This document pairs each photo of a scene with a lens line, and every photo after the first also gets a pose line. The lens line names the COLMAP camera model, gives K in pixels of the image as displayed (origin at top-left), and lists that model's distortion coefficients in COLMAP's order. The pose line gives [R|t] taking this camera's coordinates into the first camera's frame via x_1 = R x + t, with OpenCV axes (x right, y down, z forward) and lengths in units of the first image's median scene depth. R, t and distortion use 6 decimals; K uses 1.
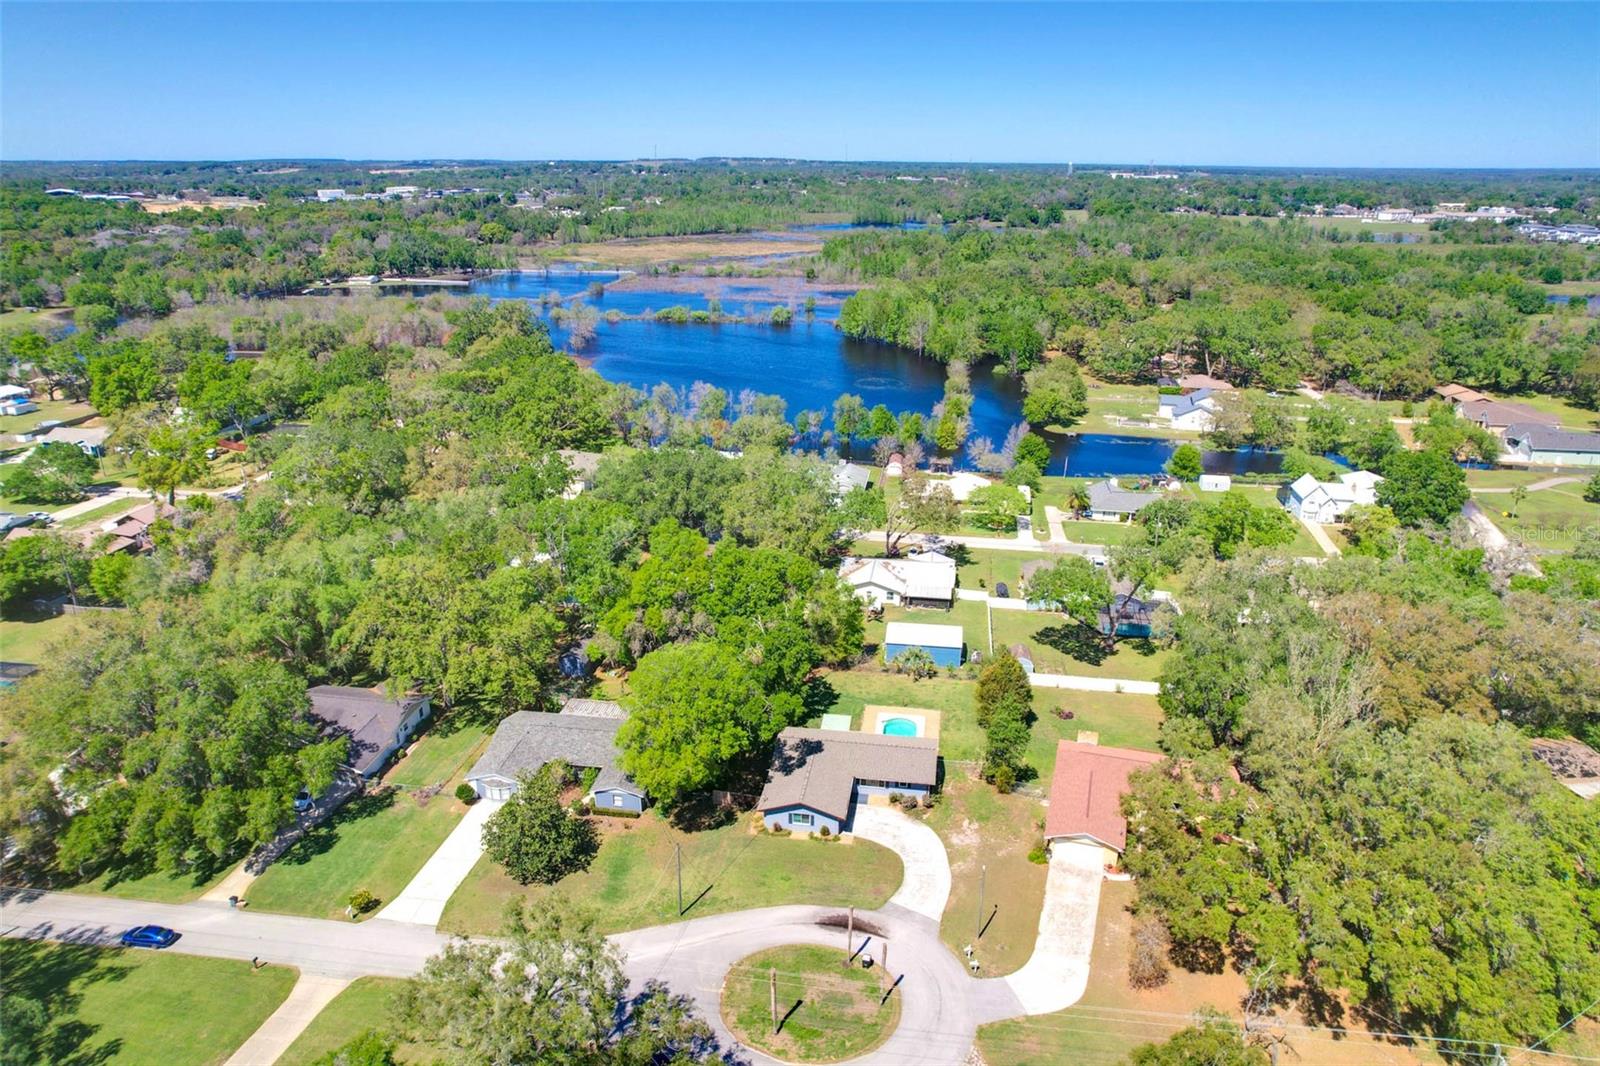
lens RADIAL K [[1022.3, 0, 800.0], [0, 1022.3, 533.0], [0, 0, 1]] dist [-0.072085, 0.060340]
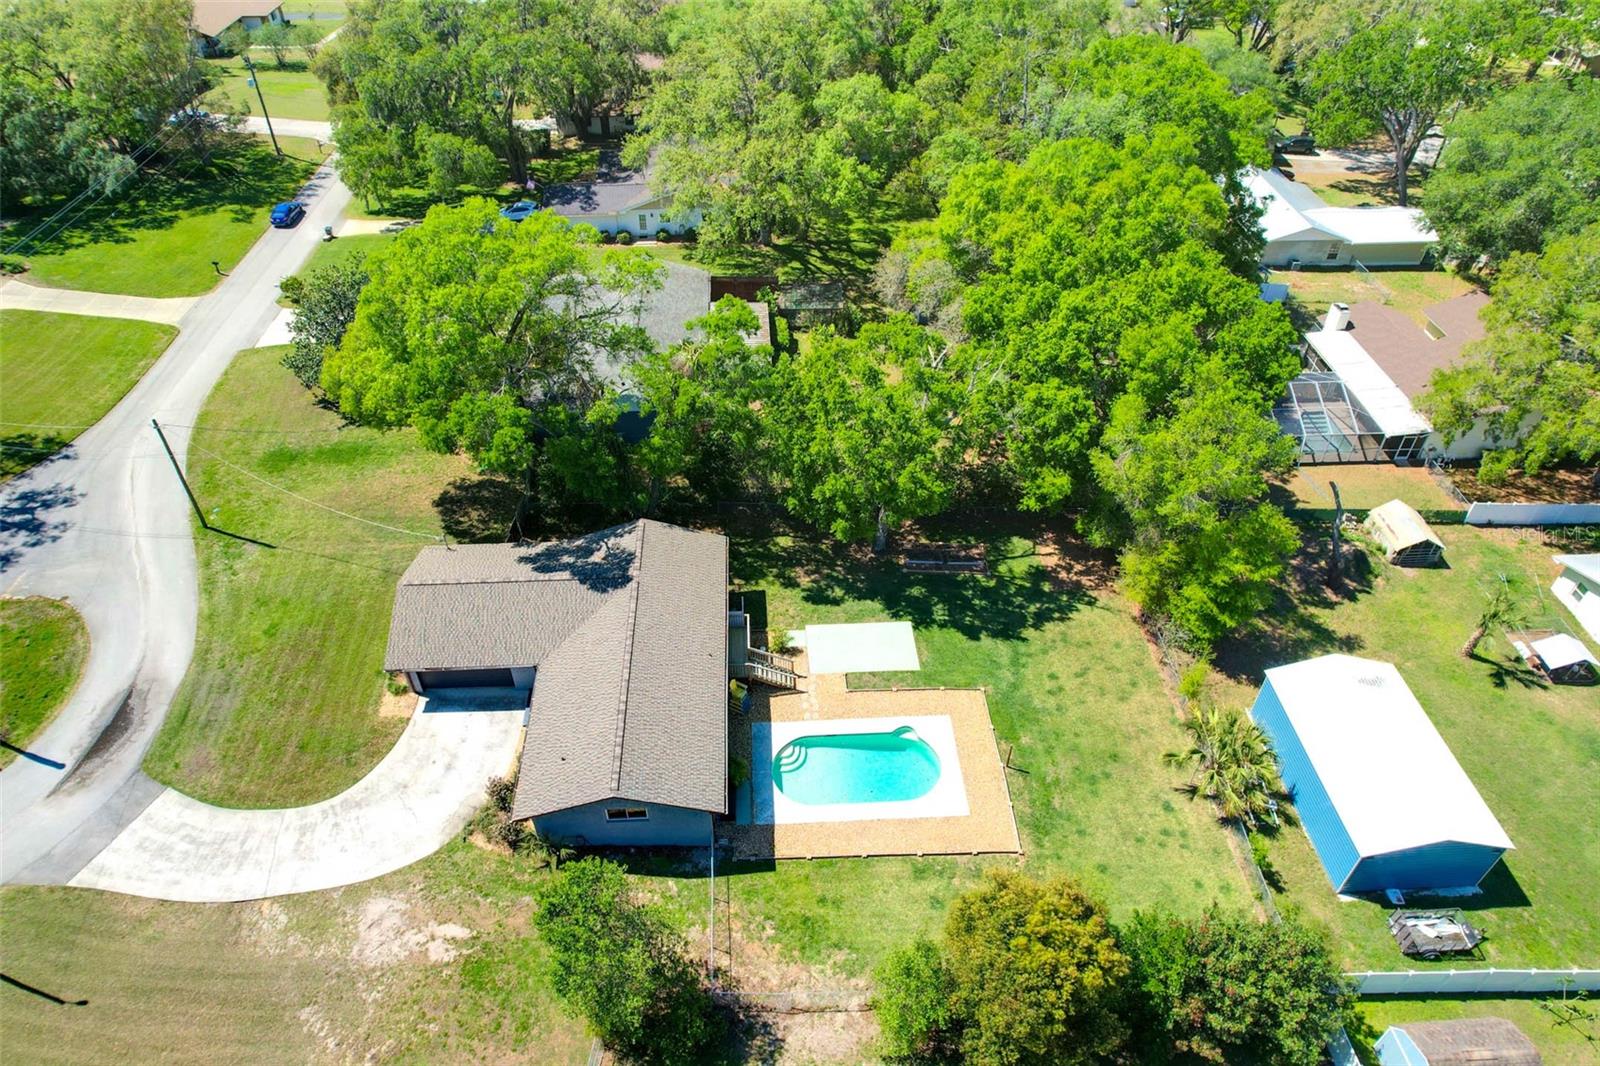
lens RADIAL K [[1022.3, 0, 800.0], [0, 1022.3, 533.0], [0, 0, 1]] dist [-0.072085, 0.060340]
pose [[0.199243, 0.640942, -0.741279, 0.341011], [-0.336364, 0.755219, 0.562587, -0.089606], [0.920414, 0.137248, 0.366062, 0.854117]]
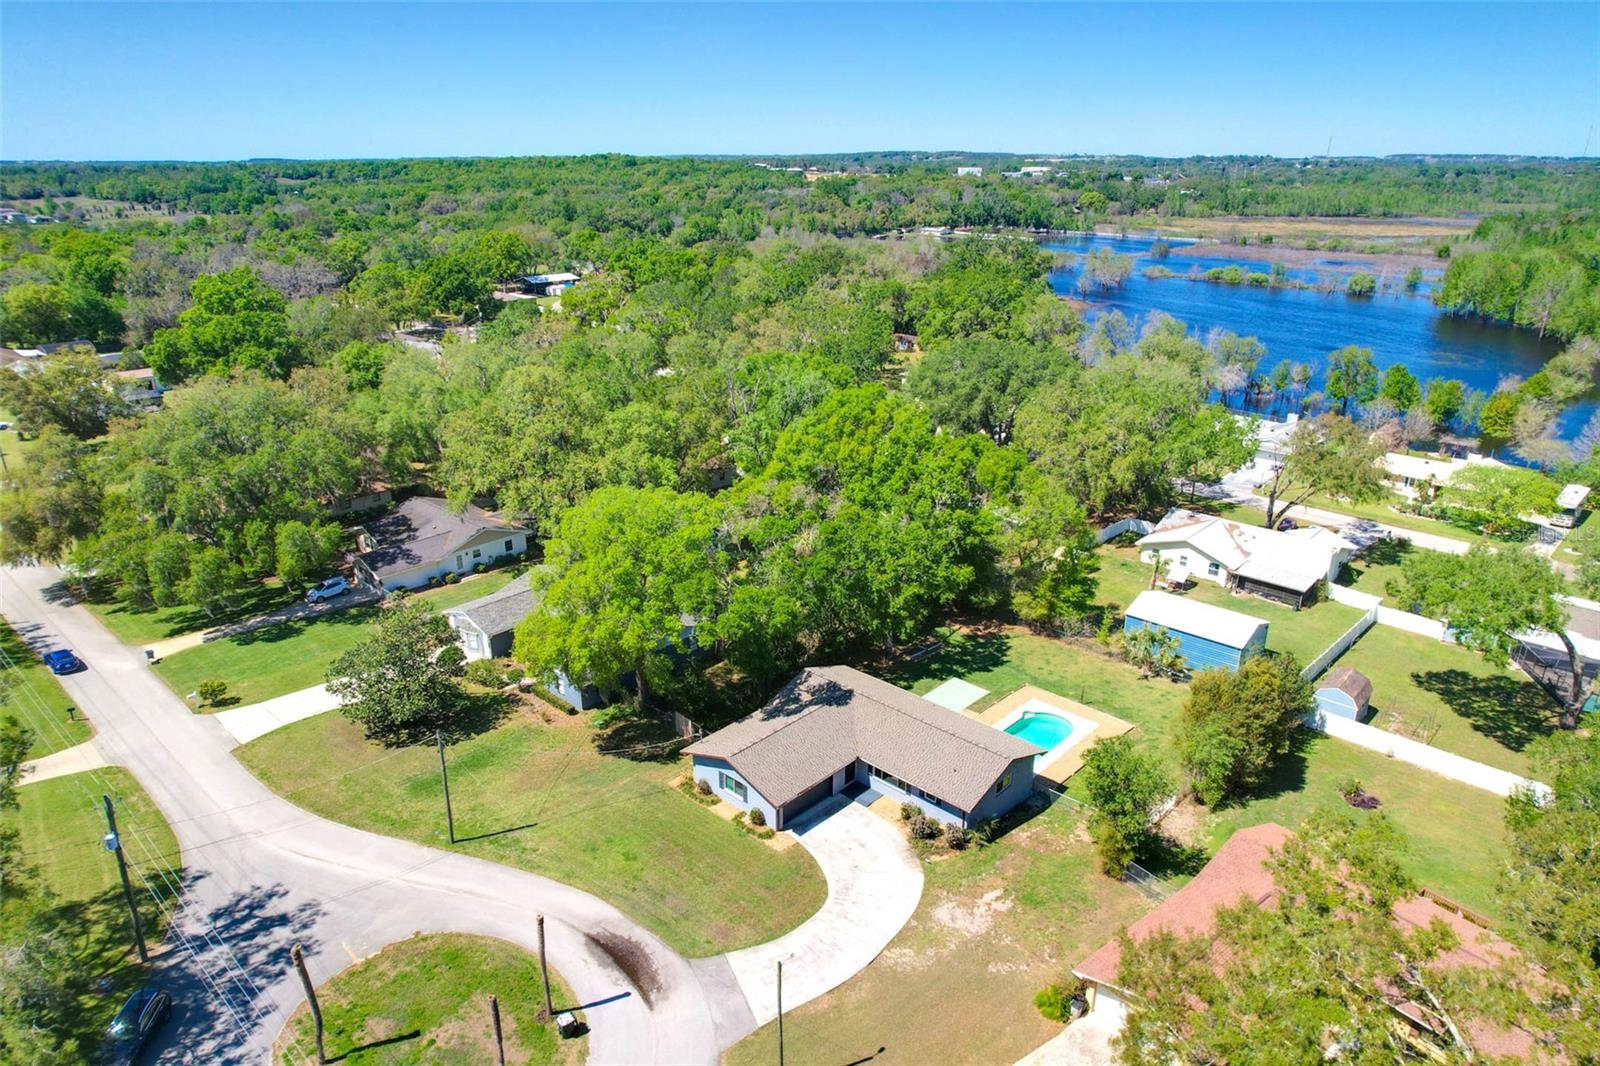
lens RADIAL K [[1022.3, 0, 800.0], [0, 1022.3, 533.0], [0, 0, 1]] dist [-0.072085, 0.060340]
pose [[0.824038, 0.192110, -0.532968, 0.295594], [-0.191455, 0.979835, 0.057170, 0.073075], [0.533203, 0.054929, 0.844202, 0.419509]]
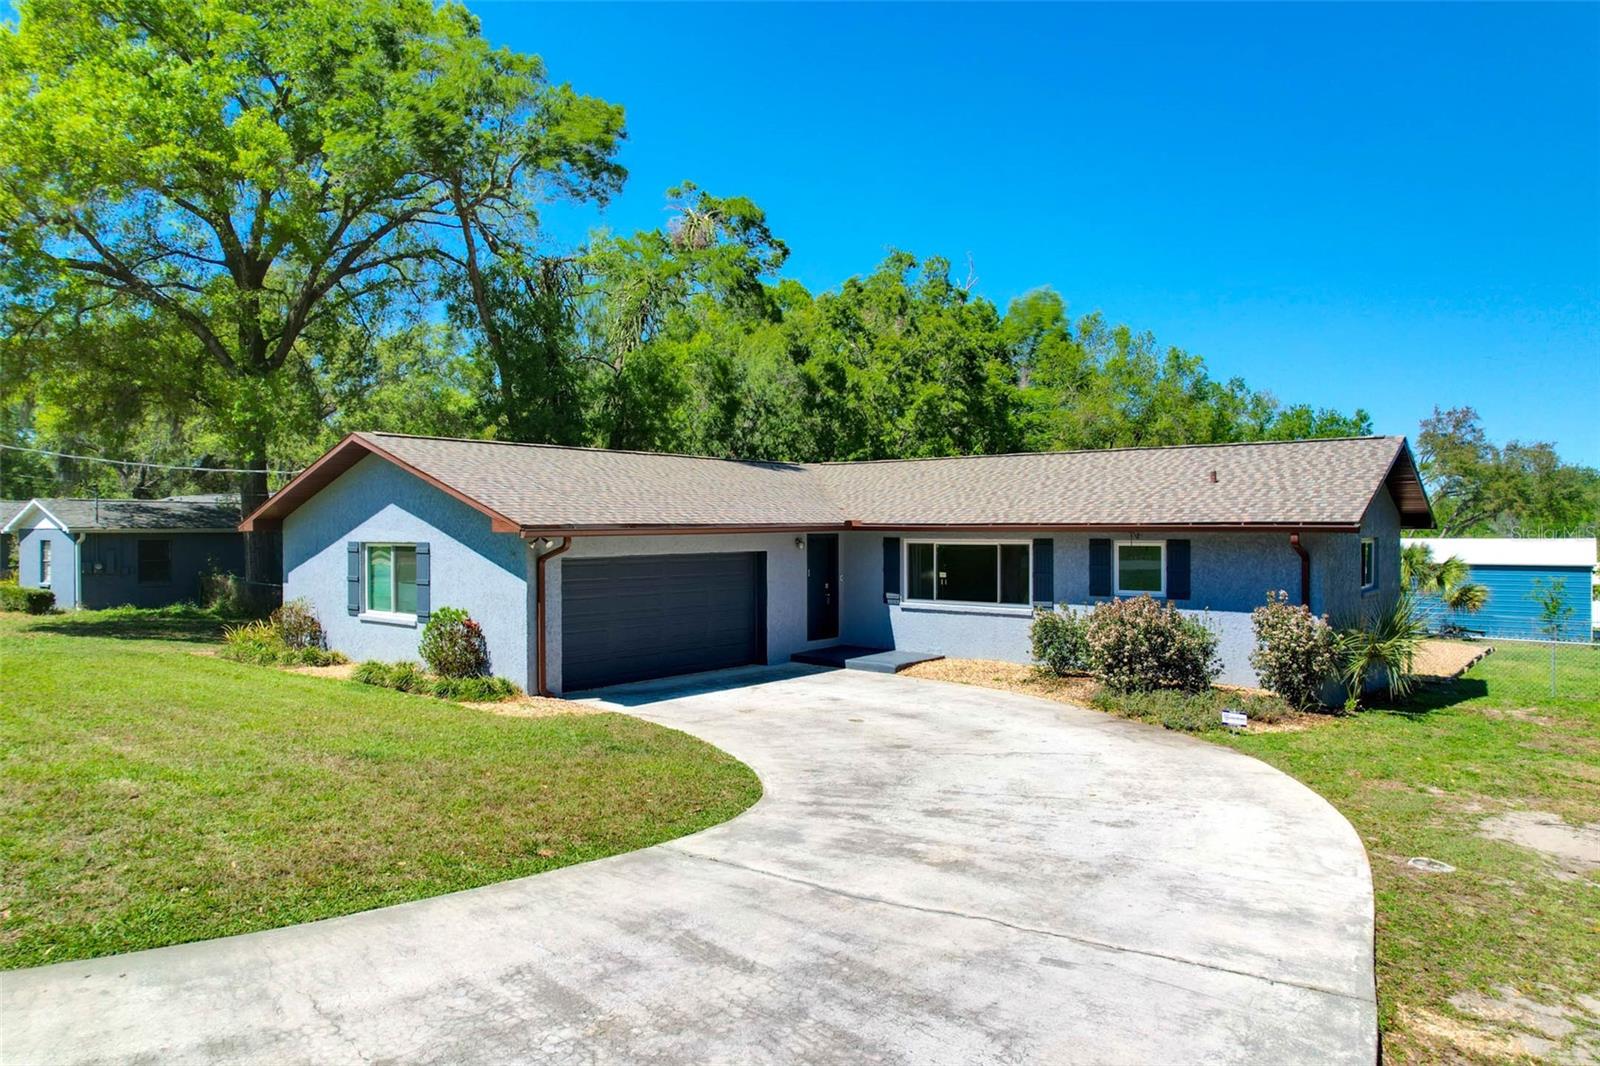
lens RADIAL K [[1039.2, 0, 800.0], [0, 1039.2, 533.0], [0, 0, 1]] dist [-0.049988, 0.006358]
pose [[0.868115, -0.008191, -0.496296, 0.123629], [-0.166883, 0.936842, -0.307371, 0.273584], [0.467469, 0.349657, 0.811919, 0.775894]]
